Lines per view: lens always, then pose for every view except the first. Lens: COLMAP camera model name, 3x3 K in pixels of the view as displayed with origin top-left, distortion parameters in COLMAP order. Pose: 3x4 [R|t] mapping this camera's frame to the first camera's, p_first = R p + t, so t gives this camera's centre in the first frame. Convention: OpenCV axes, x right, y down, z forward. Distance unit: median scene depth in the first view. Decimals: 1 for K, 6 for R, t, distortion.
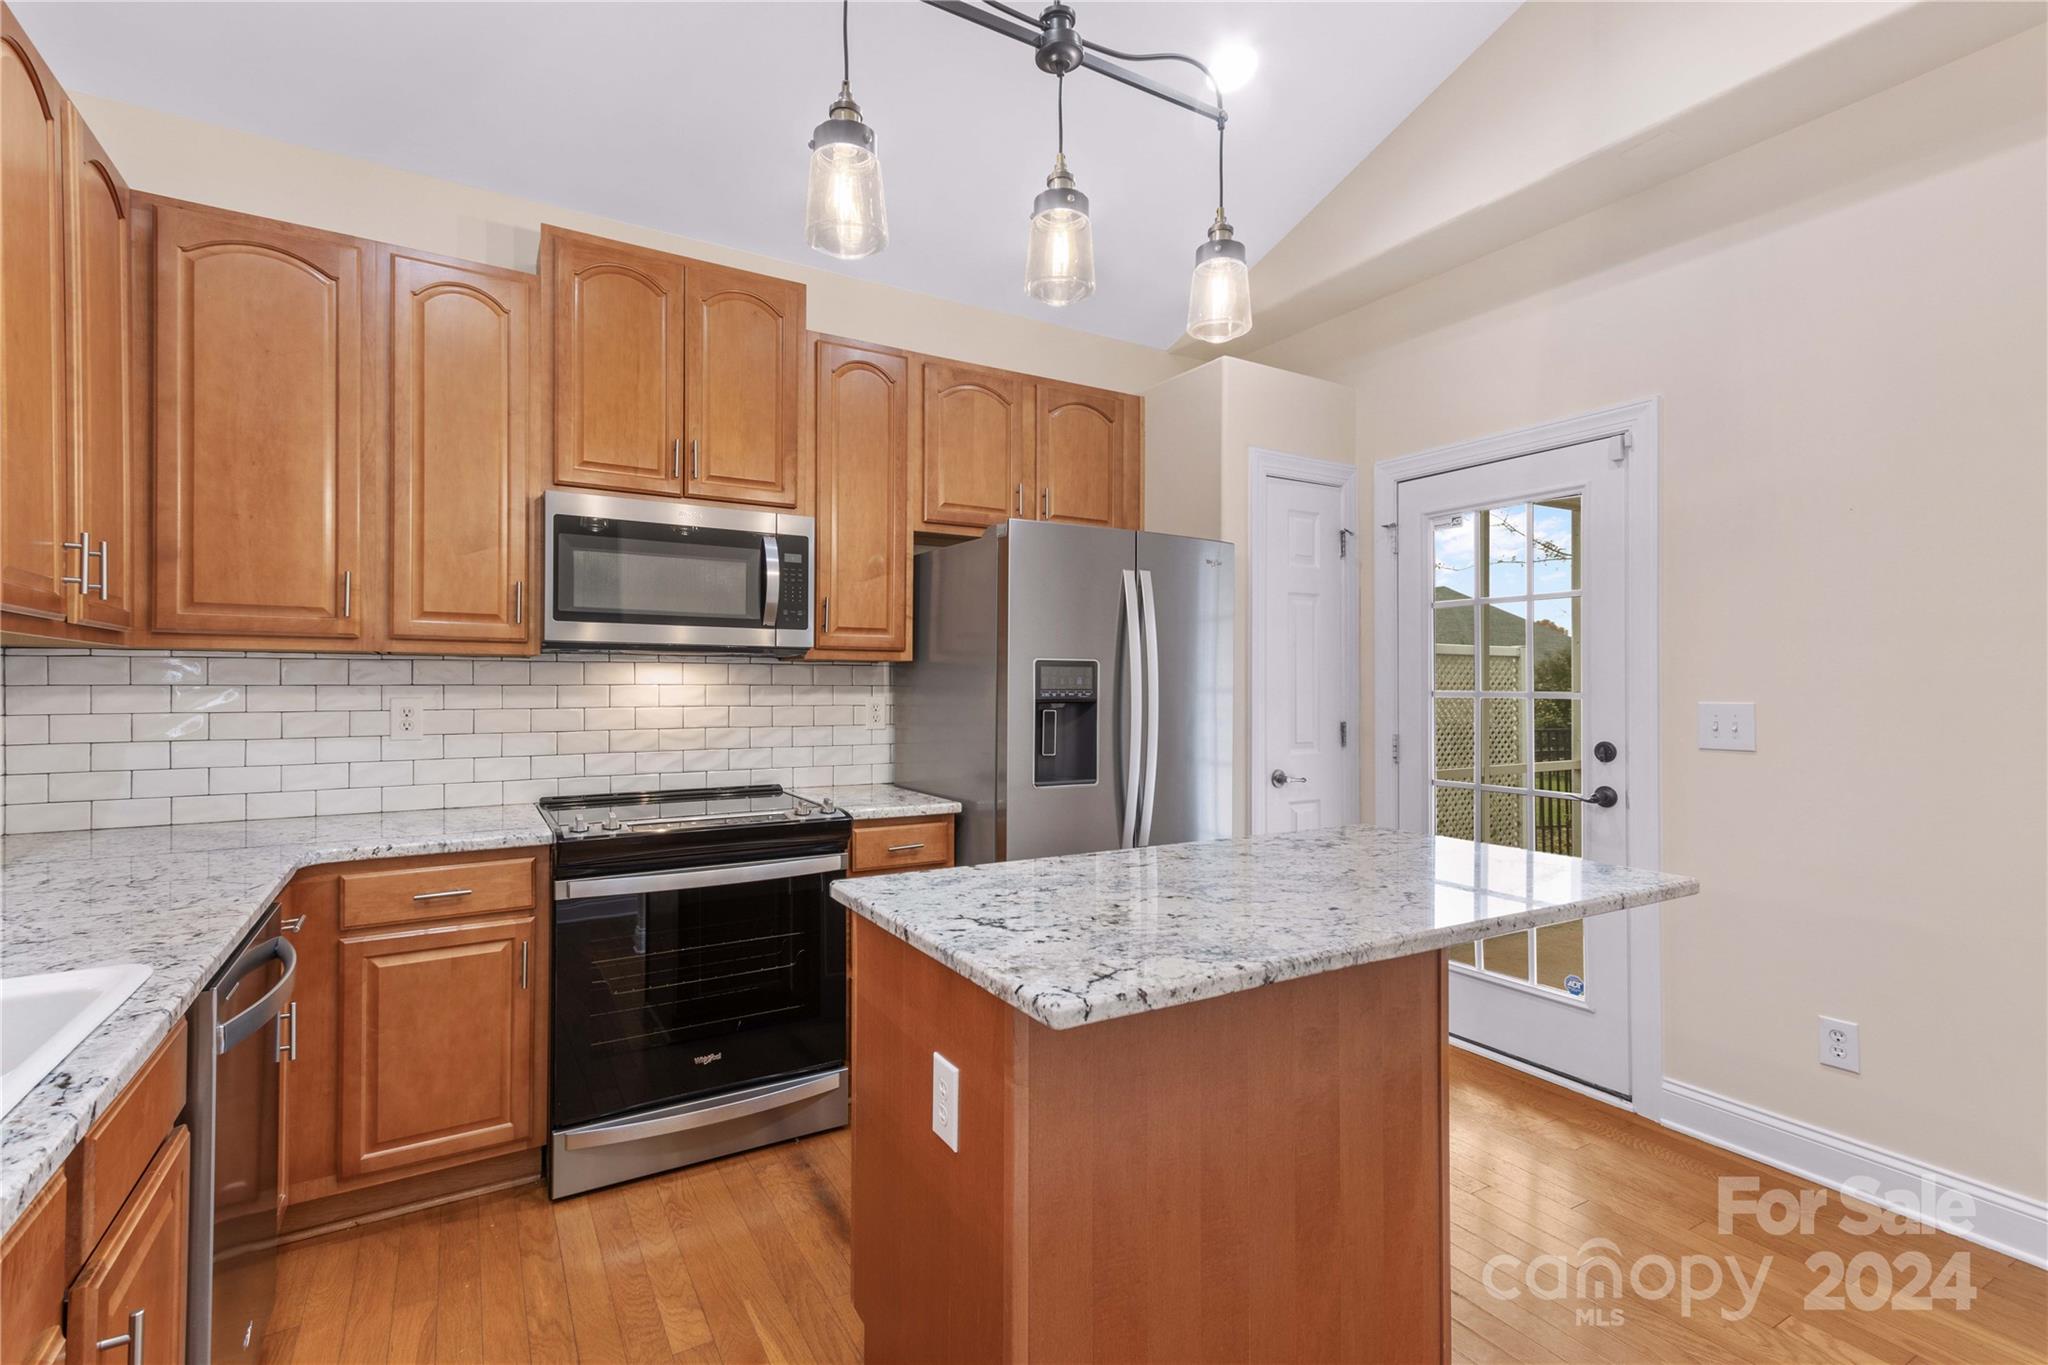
lens RADIAL K [[933.5, 0, 1034.2], [0, 933.5, 686.2], [0, 0, 1]] dist [-0.010812, -0.000726]
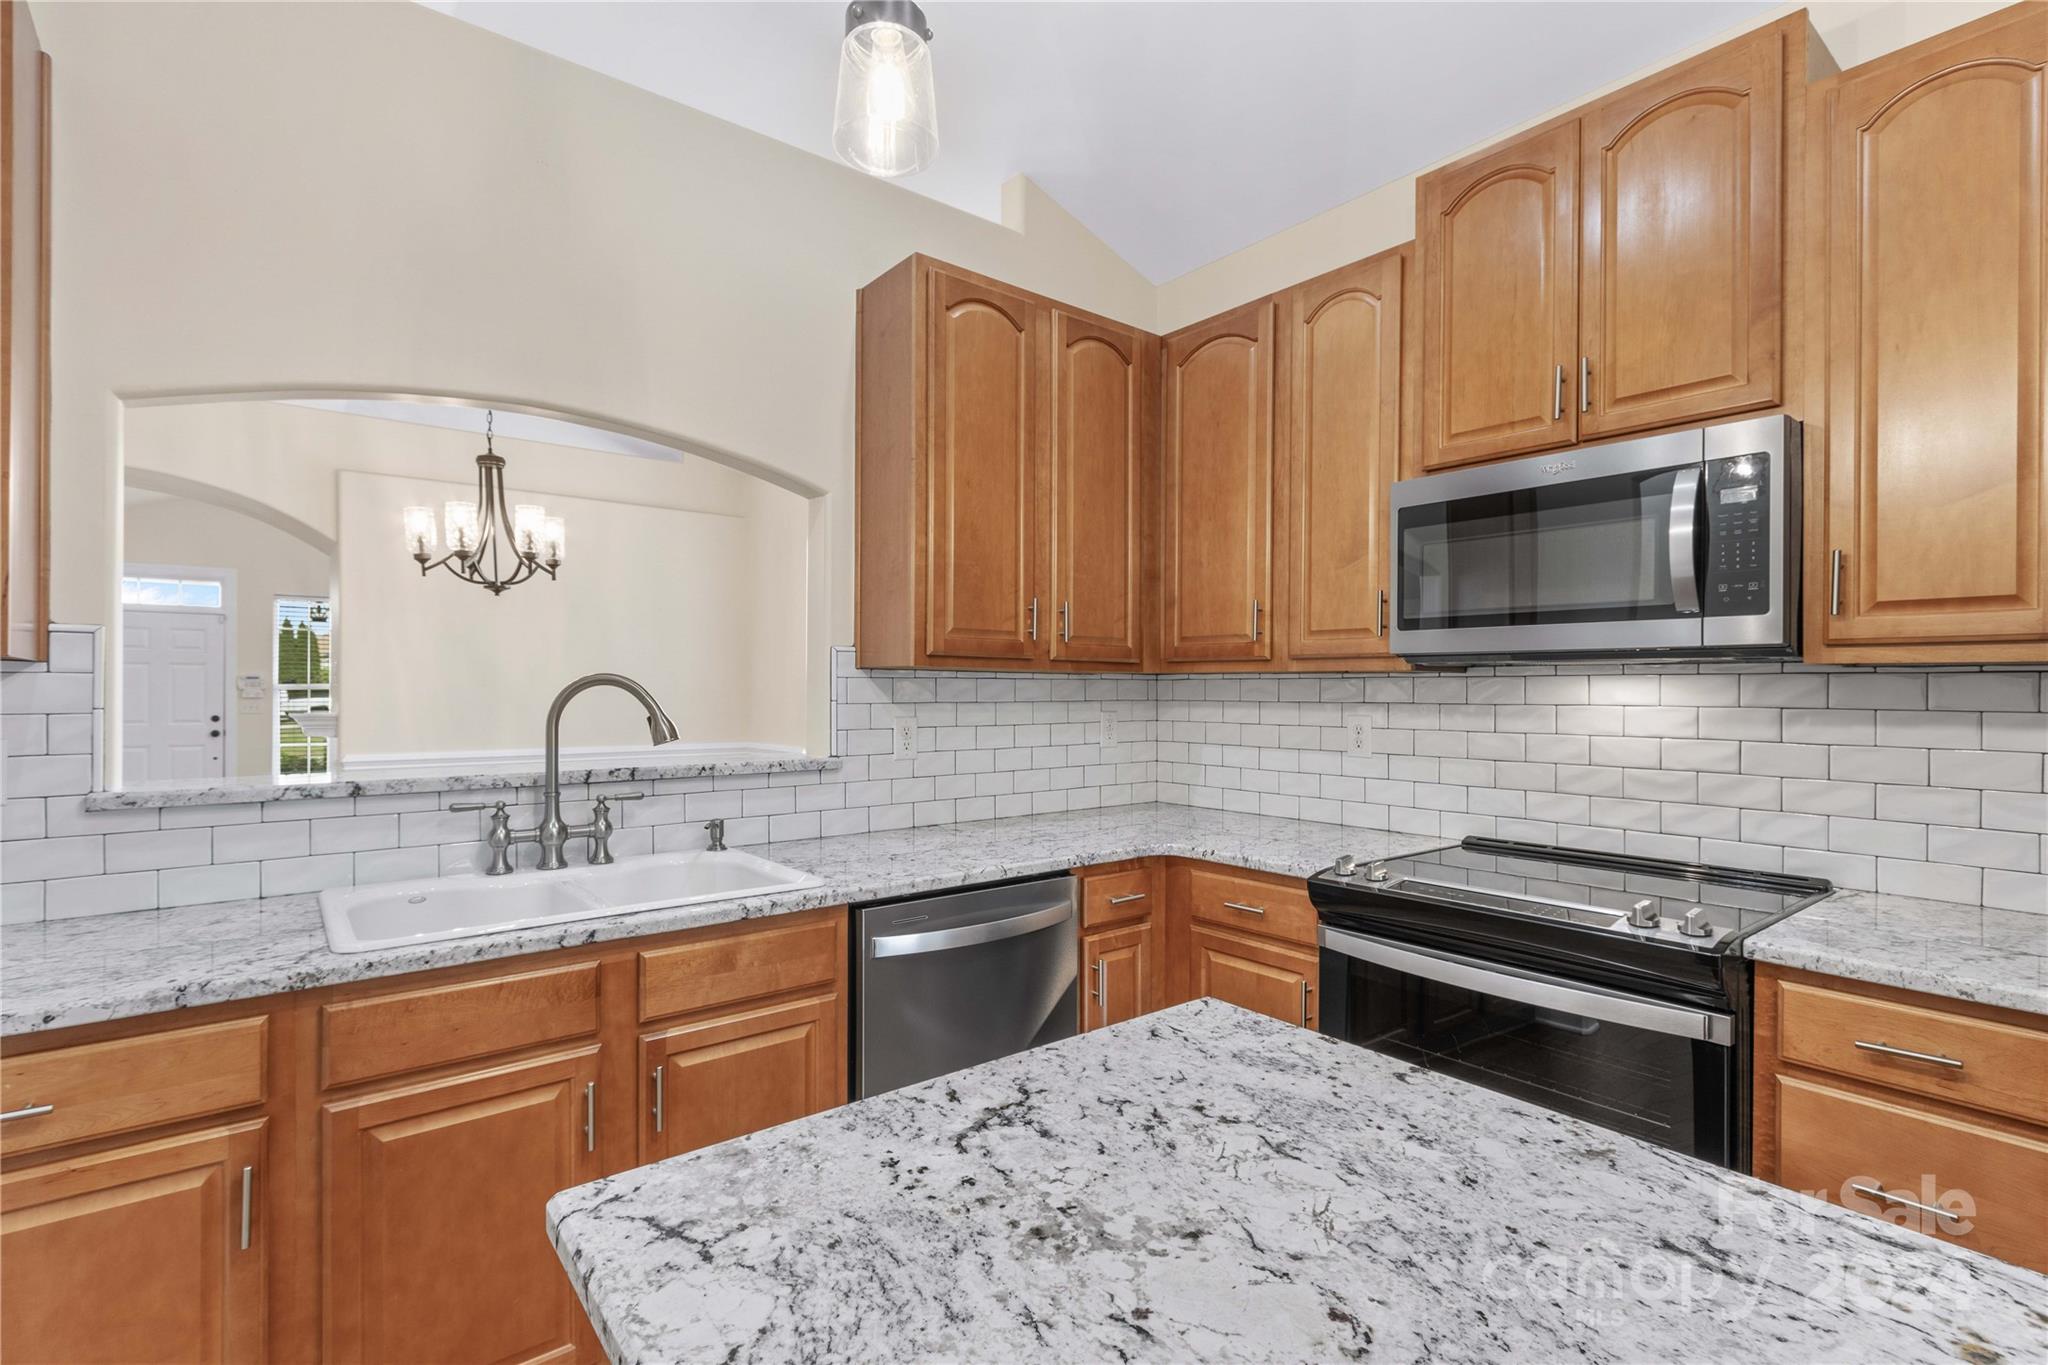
lens RADIAL K [[950.4, 0, 1016.1], [0, 950.4, 683.2], [0, 0, 1]] dist [0.002619, -0.000225]
pose [[0.122297, -0.008375, -0.992458, 0.312707], [-0.007024, 0.999932, -0.009304, -0.010437], [0.992469, 0.008109, 0.122230, 0.516991]]
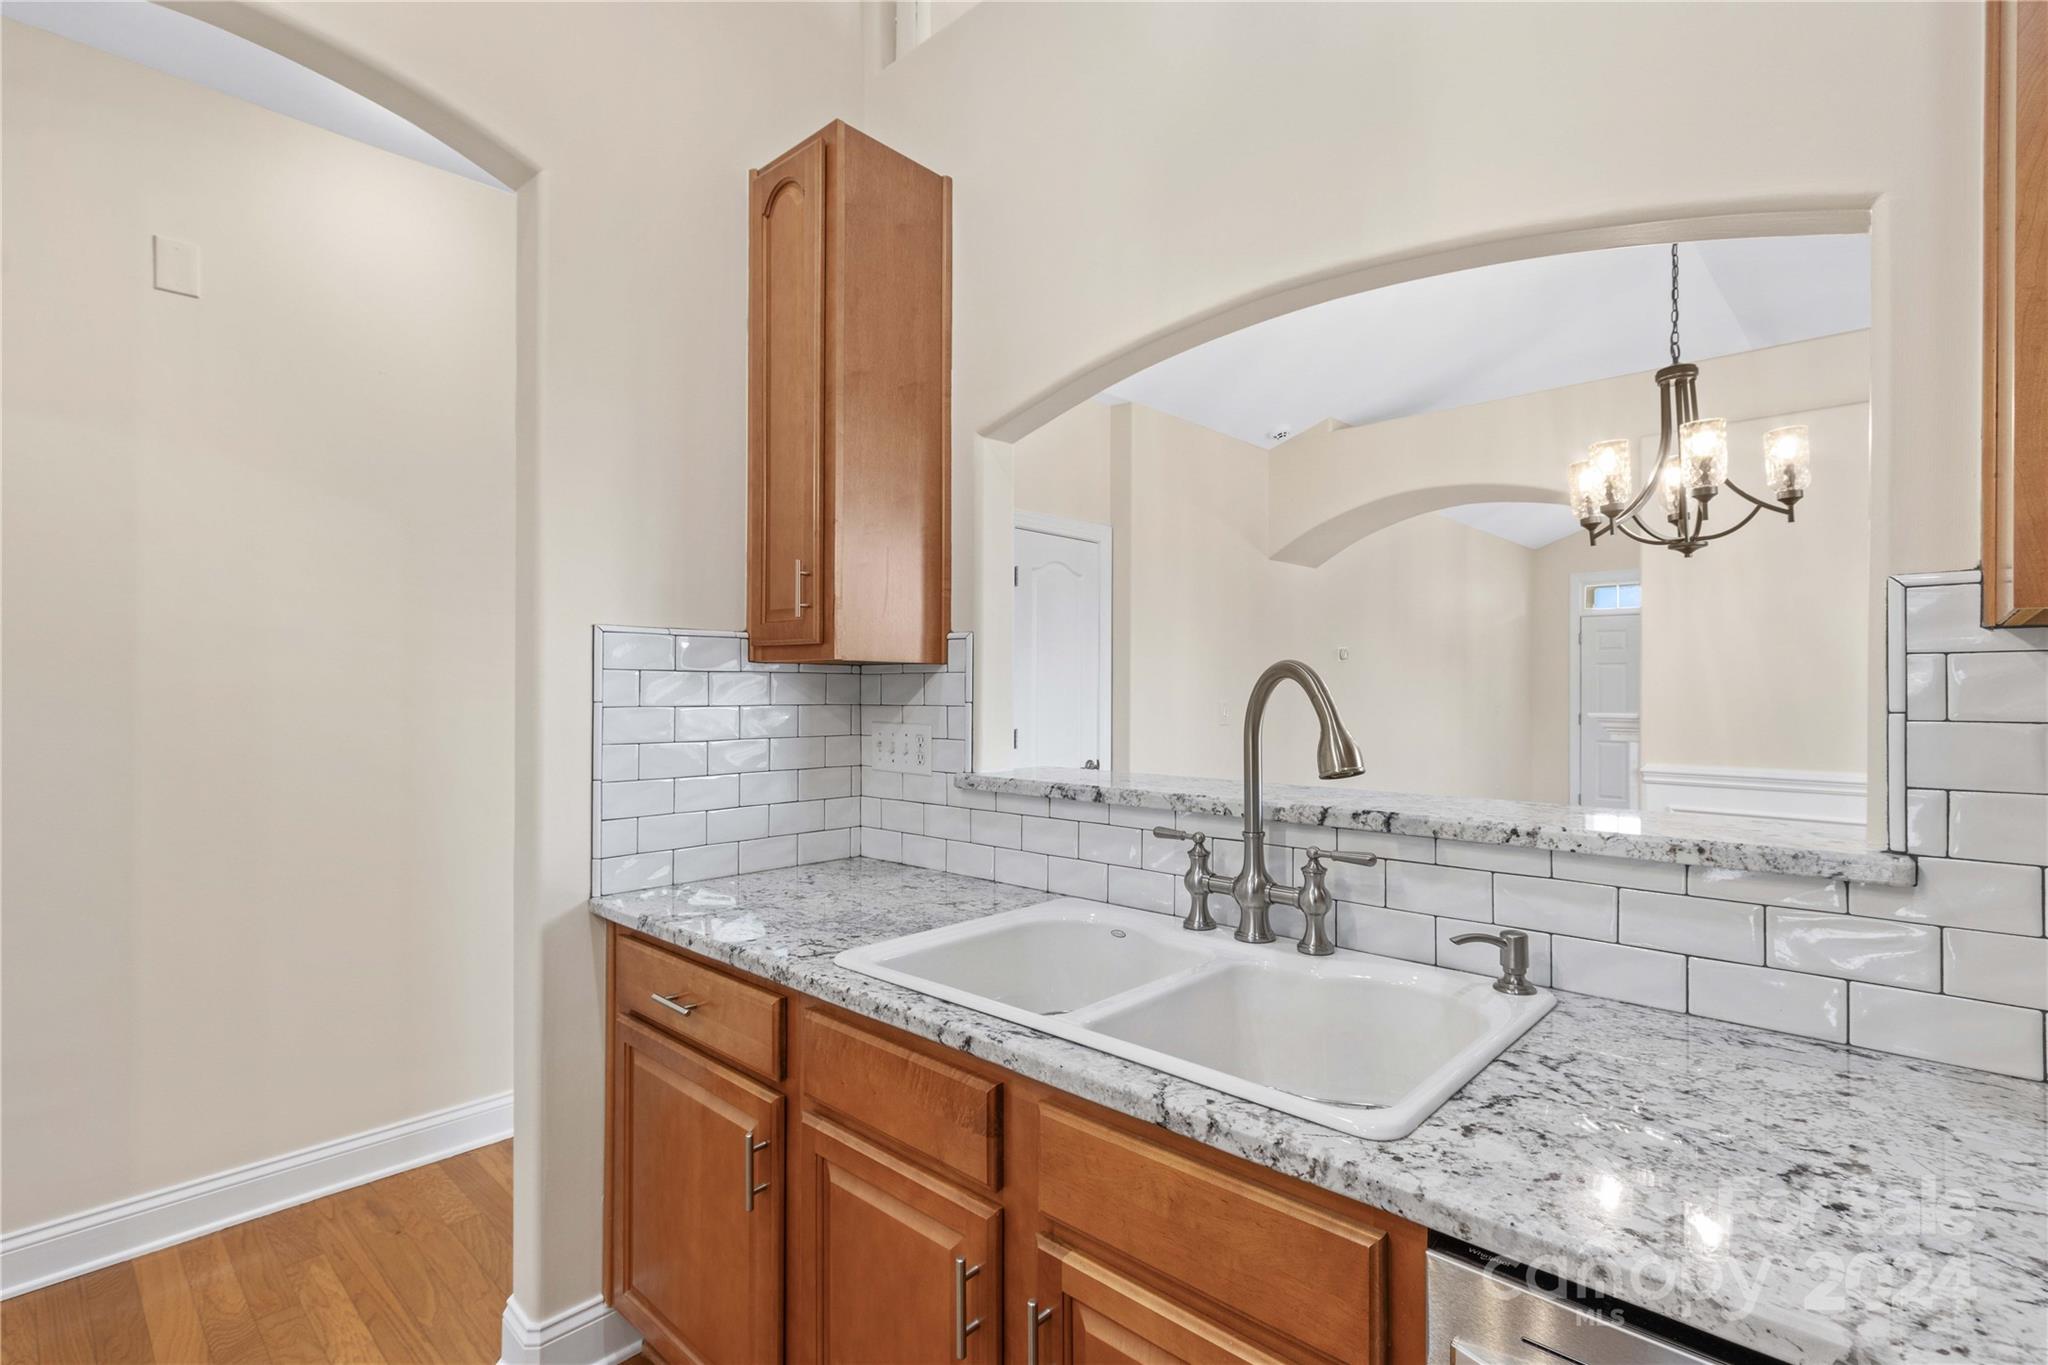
lens RADIAL K [[960.9, 0, 1018.7], [0, 960.9, 681.6], [0, 0, 1]] dist [0.000138, -0.000298]
pose [[-0.964661, -0.004124, -0.263461, -0.243225], [-0.003672, 0.999991, -0.002206, -0.009942], [0.263468, -0.001161, -0.964668, 0.737618]]
